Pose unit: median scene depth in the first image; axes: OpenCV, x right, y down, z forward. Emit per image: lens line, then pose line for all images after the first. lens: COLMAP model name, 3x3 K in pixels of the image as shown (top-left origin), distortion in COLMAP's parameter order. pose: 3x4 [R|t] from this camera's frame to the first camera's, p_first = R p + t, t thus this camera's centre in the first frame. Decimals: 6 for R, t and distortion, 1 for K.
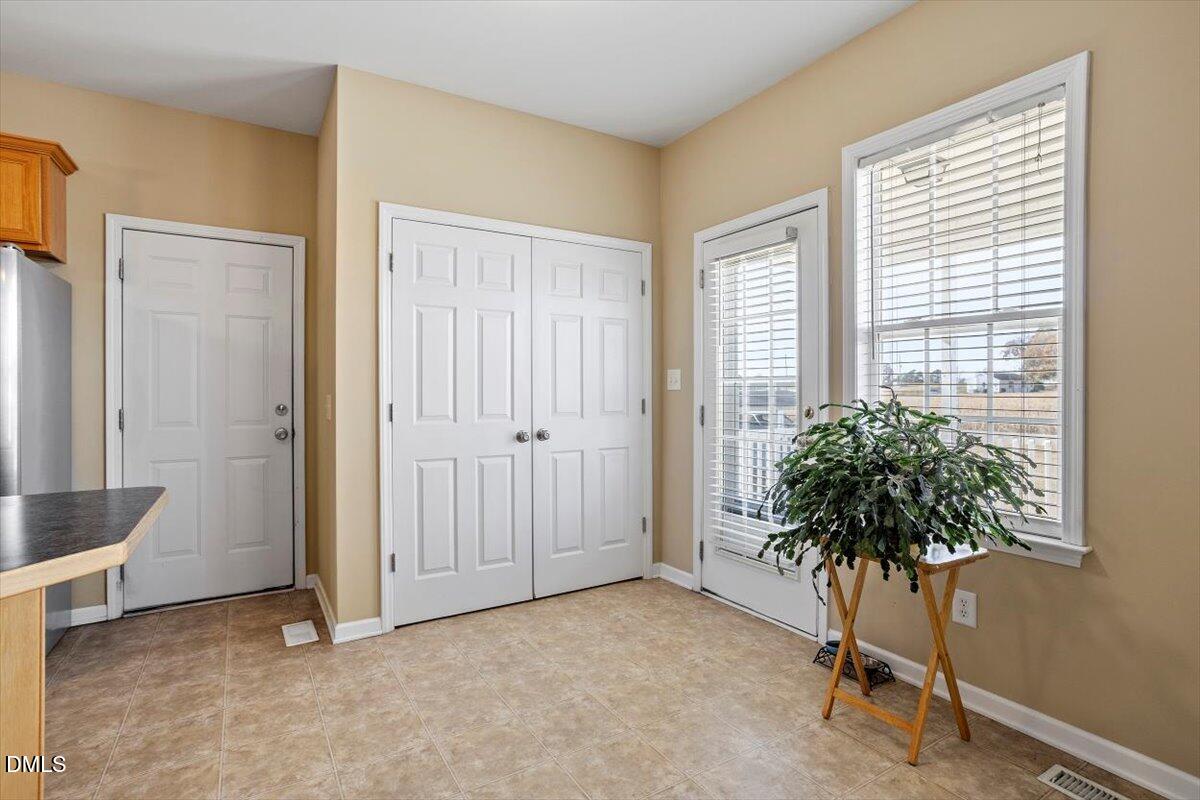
lens RADIAL K [[596.1, 0, 617.3], [0, 596.1, 393.0], [0, 0, 1]] dist [0.001388, 0.001161]
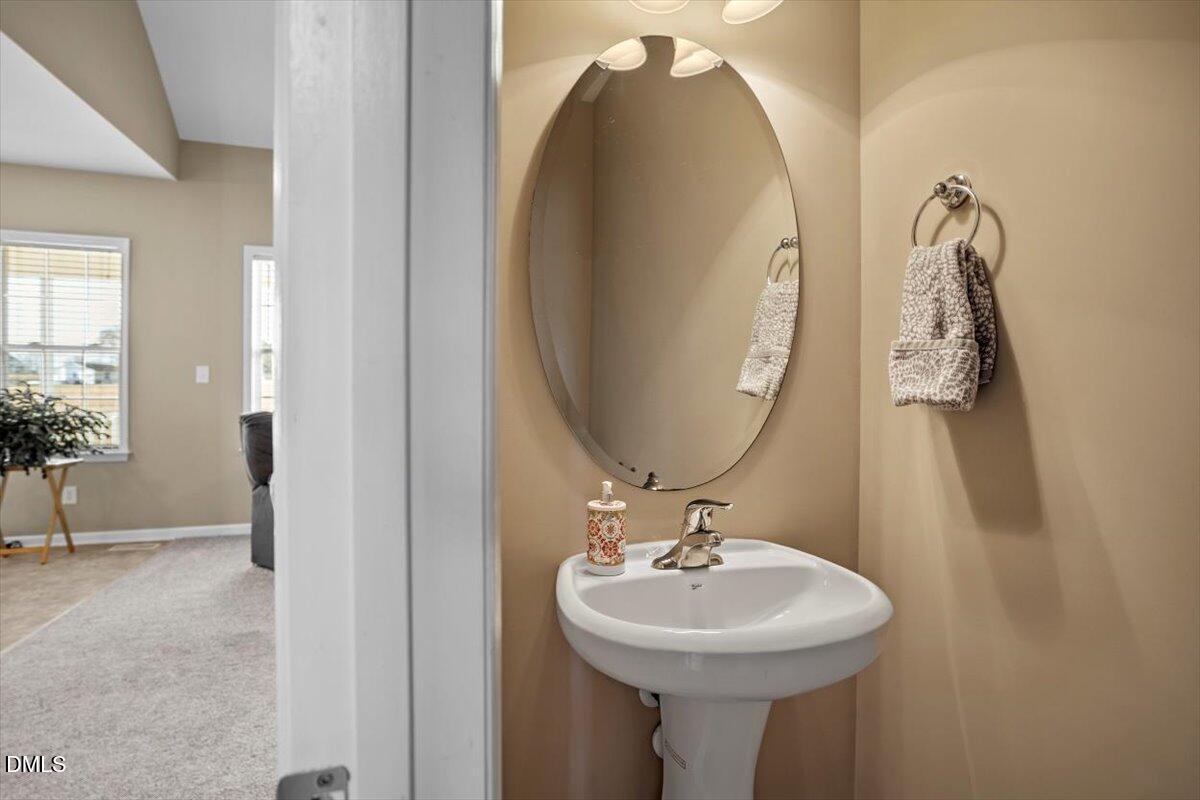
lens RADIAL K [[583.0, 0, 596.0], [0, 583.0, 385.8], [0, 0, 1]] dist [-0.056531, 0.026448]
pose [[0.271504, -0.003685, 0.962430, -0.561308], [0.002160, 0.999992, 0.003220, 0.000058], [-0.962435, 0.001205, 0.271510, -0.891135]]
